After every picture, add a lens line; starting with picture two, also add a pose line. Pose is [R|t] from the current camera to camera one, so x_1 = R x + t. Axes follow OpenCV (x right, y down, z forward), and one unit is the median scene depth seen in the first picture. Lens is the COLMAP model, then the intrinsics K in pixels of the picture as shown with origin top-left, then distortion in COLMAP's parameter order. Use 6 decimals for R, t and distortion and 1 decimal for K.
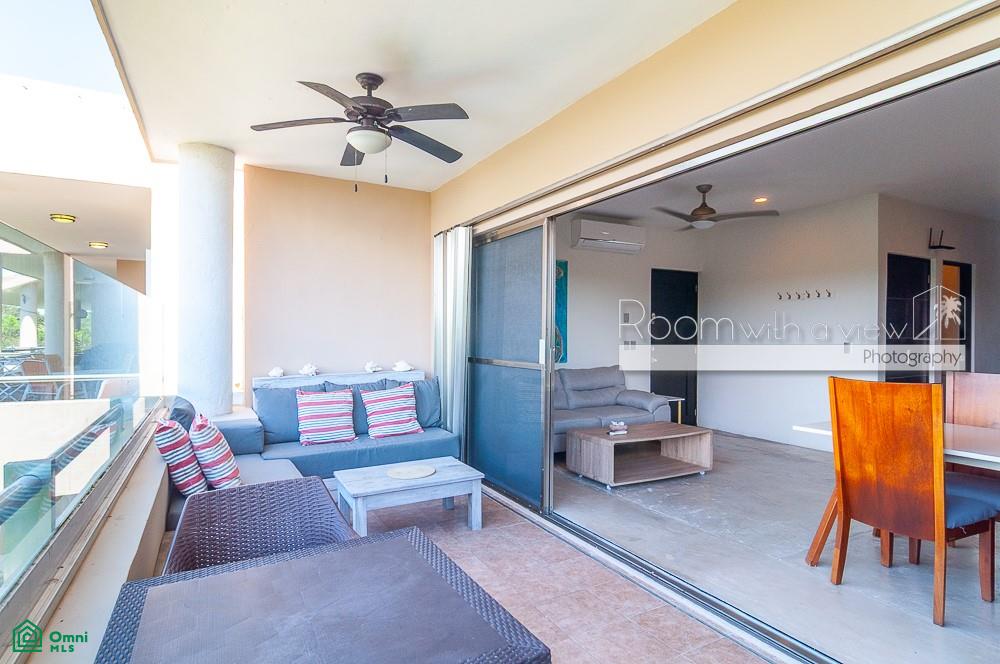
lens RADIAL K [[537.7, 0, 500.6], [0, 537.7, 337.4], [0, 0, 1]] dist [-0.000198, -0.000306]
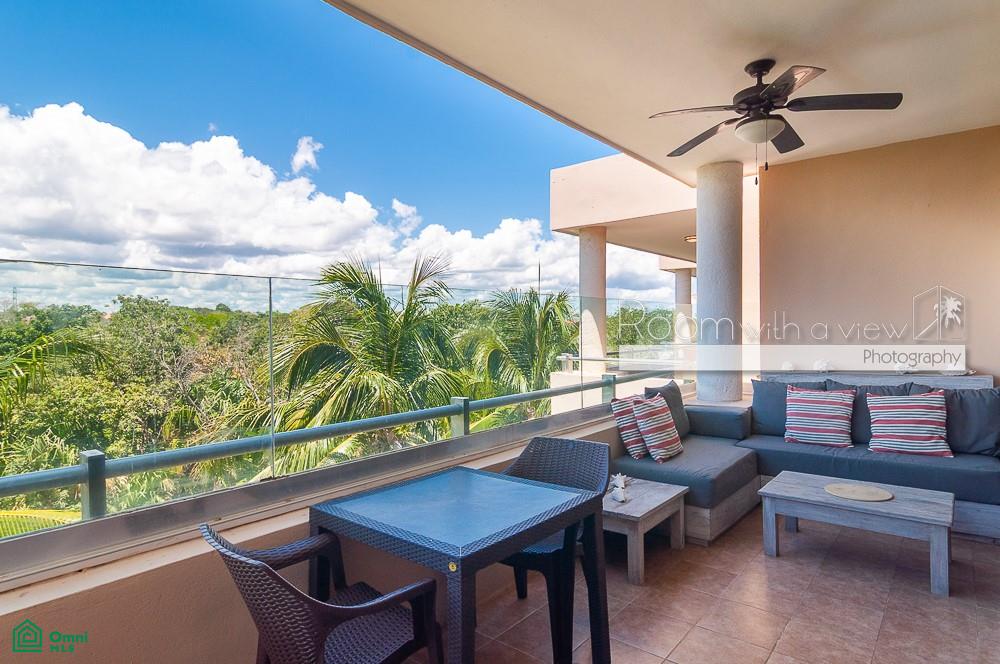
lens RADIAL K [[547.5, 0, 504.5], [0, 547.5, 335.3], [0, 0, 1]] dist [0.001519, -0.000612]
pose [[0.370150, 0.005120, -0.928958, 0.364592], [0.004838, 0.999961, 0.007439, -0.003392], [0.928959, -0.007248, 0.370111, 0.147288]]
